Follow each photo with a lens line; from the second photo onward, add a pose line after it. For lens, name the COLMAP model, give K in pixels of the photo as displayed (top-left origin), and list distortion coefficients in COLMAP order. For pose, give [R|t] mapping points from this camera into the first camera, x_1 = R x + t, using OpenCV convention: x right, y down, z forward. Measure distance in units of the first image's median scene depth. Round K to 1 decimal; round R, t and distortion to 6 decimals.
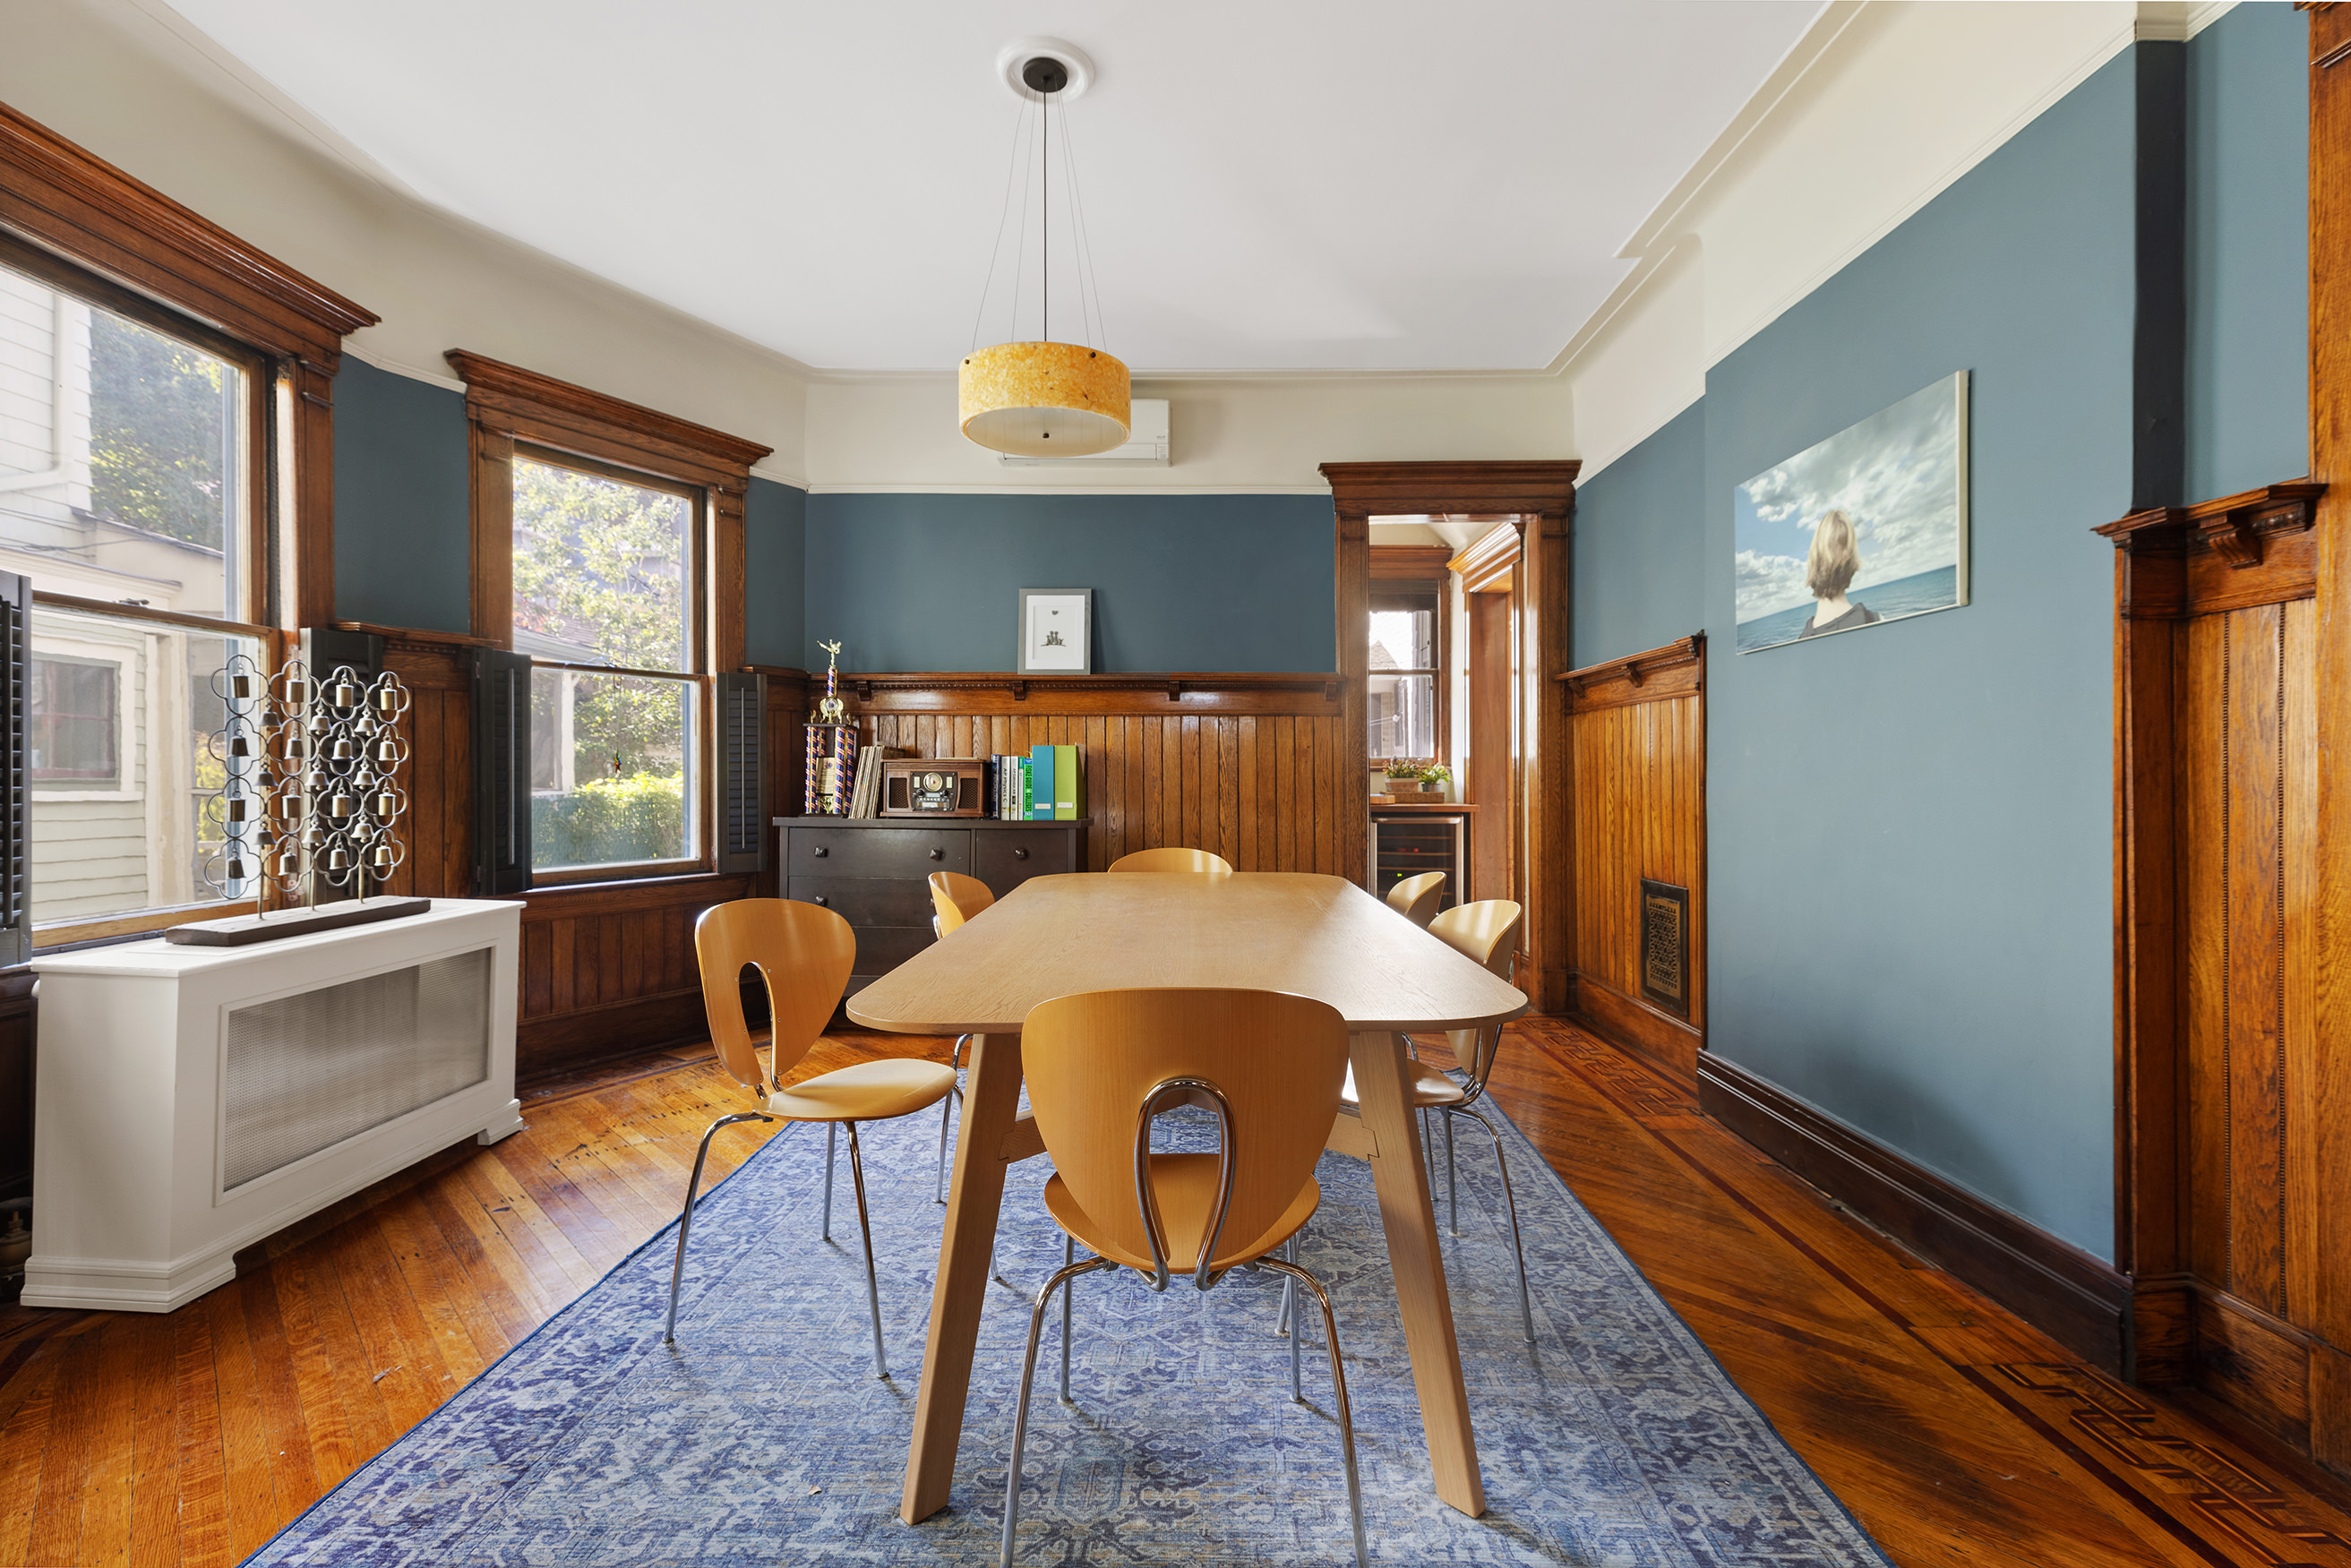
lens RADIAL K [[1083.5, 0, 1198.6], [0, 1083.5, 778.2], [0, 0, 1]] dist [-0.001998, -0.000318]
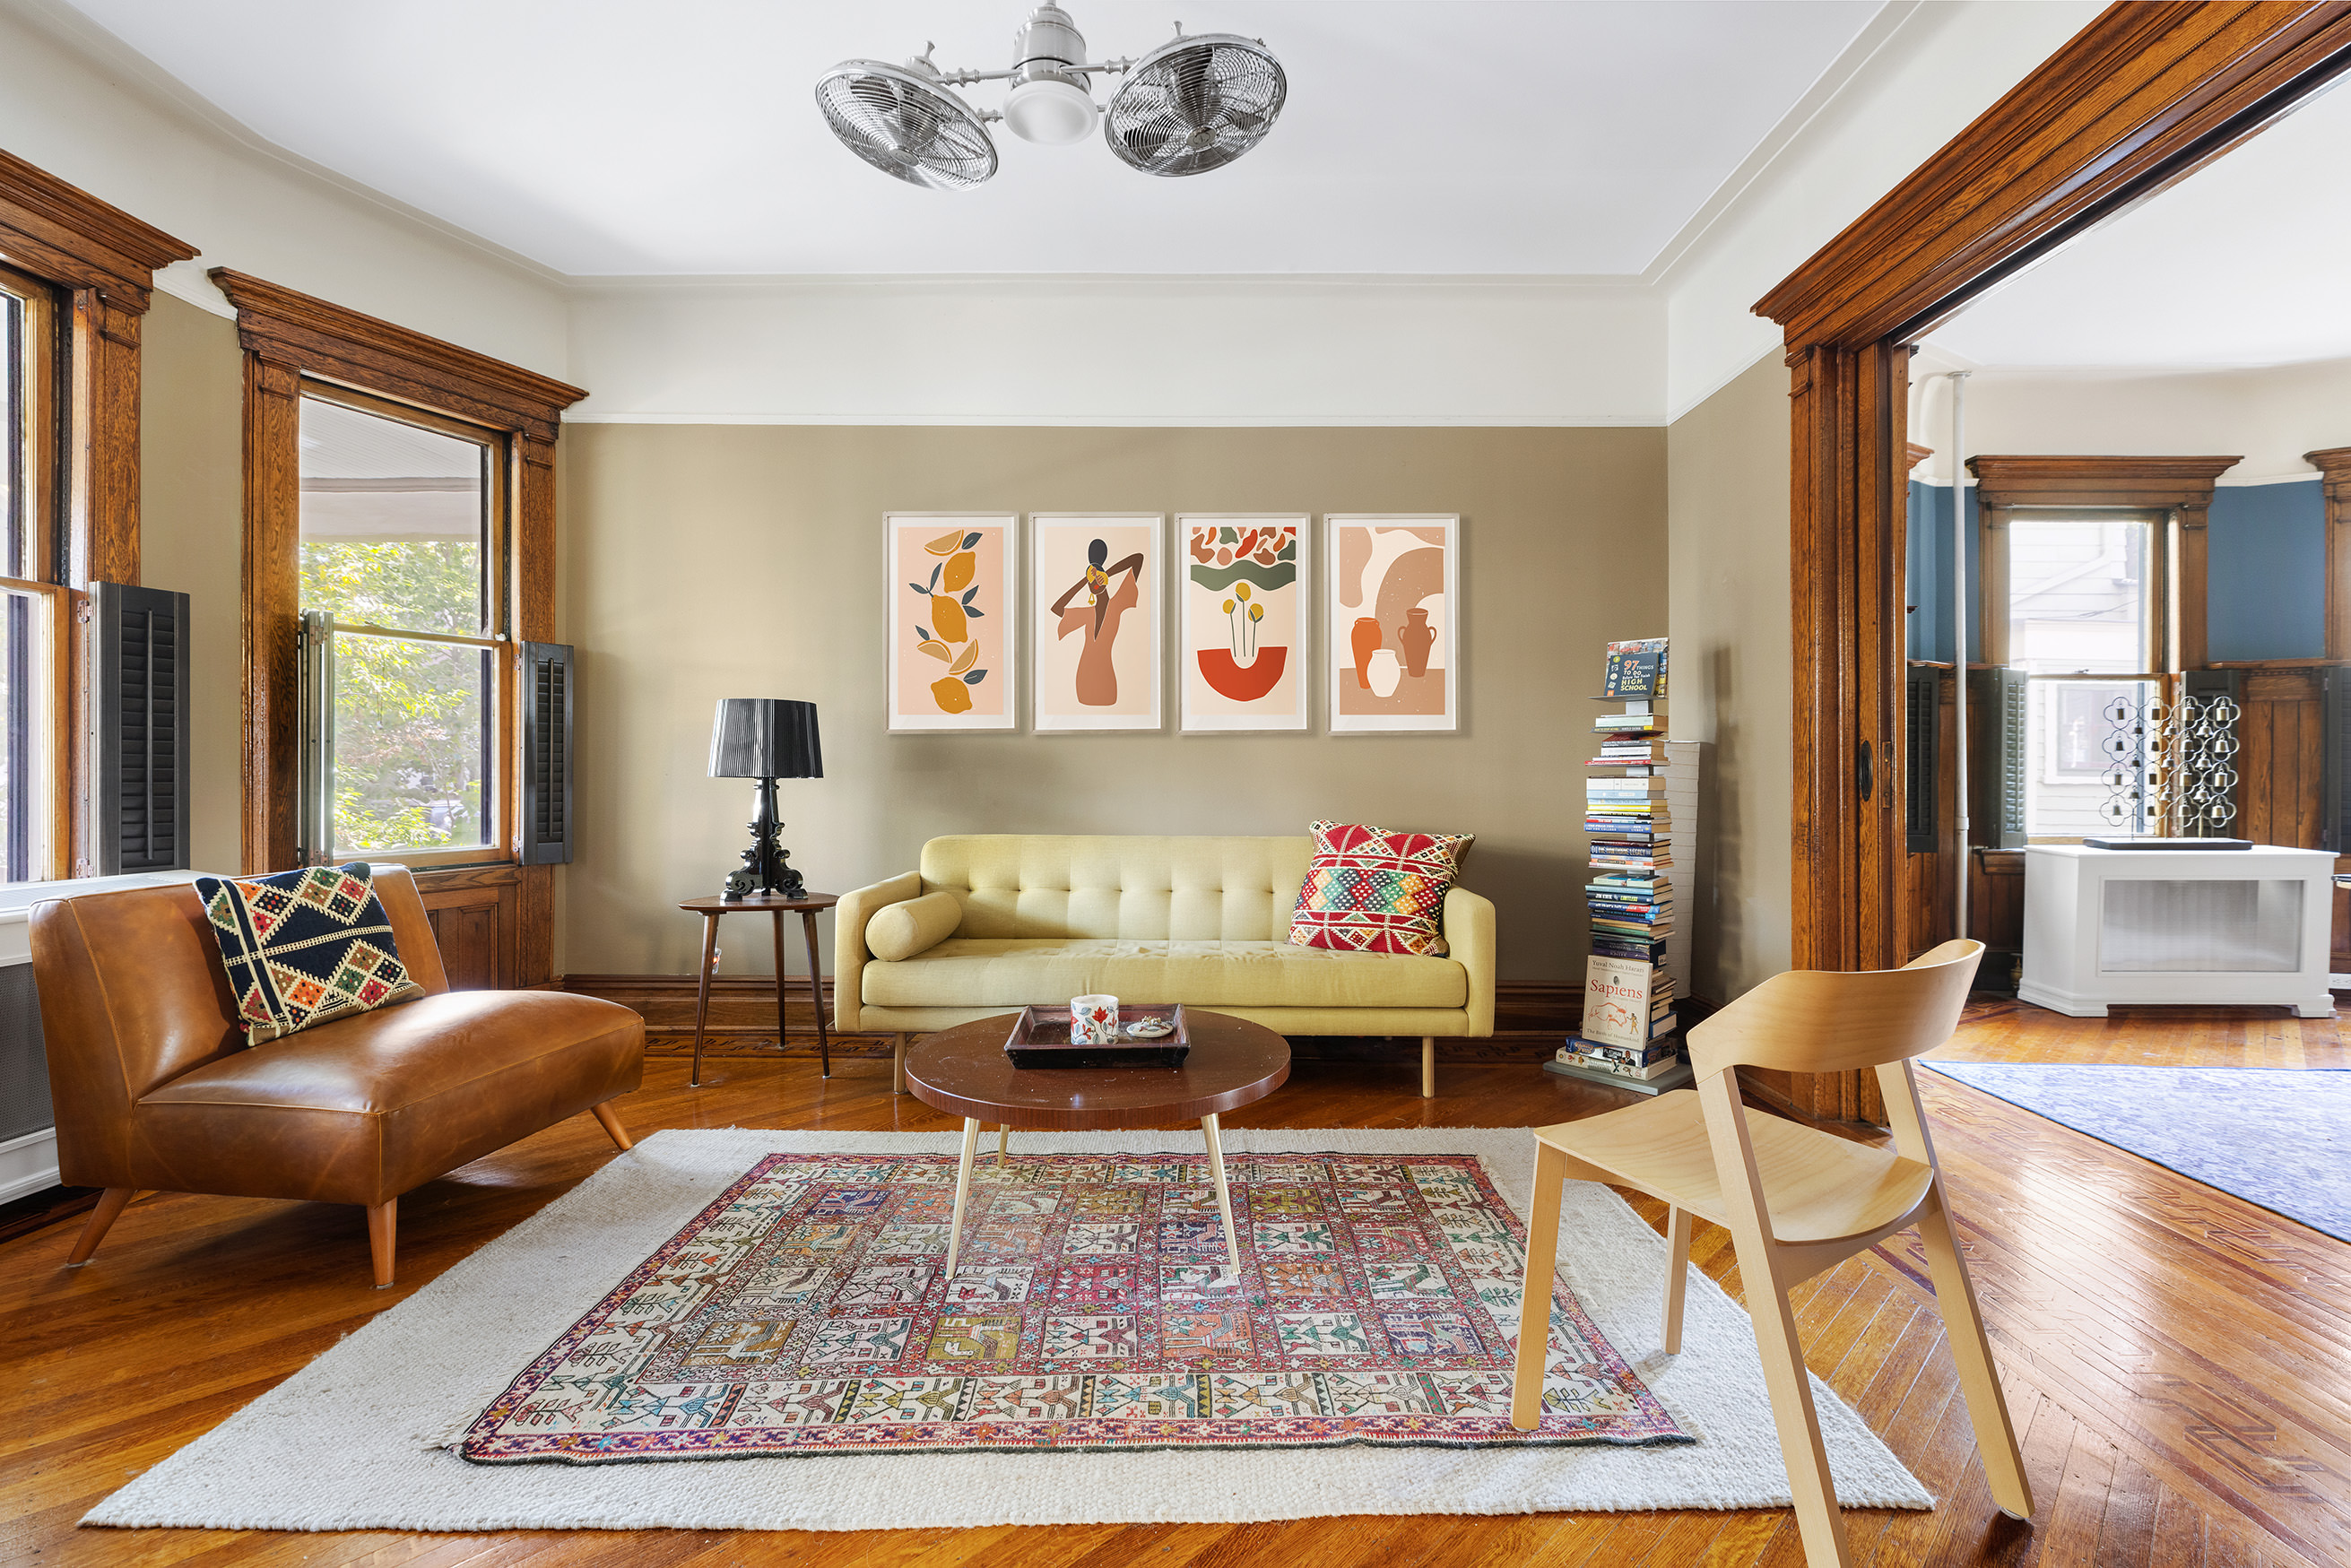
lens RADIAL K [[1083.5, 0, 1190.1], [0, 1083.5, 771.7], [0, 0, 1]] dist [-0.001998, -0.000318]
pose [[0.018338, 0.004115, -0.999823, 0.382202], [-0.004763, 0.999981, 0.004028, 0.006128], [0.999821, 0.004689, 0.018357, -0.258276]]
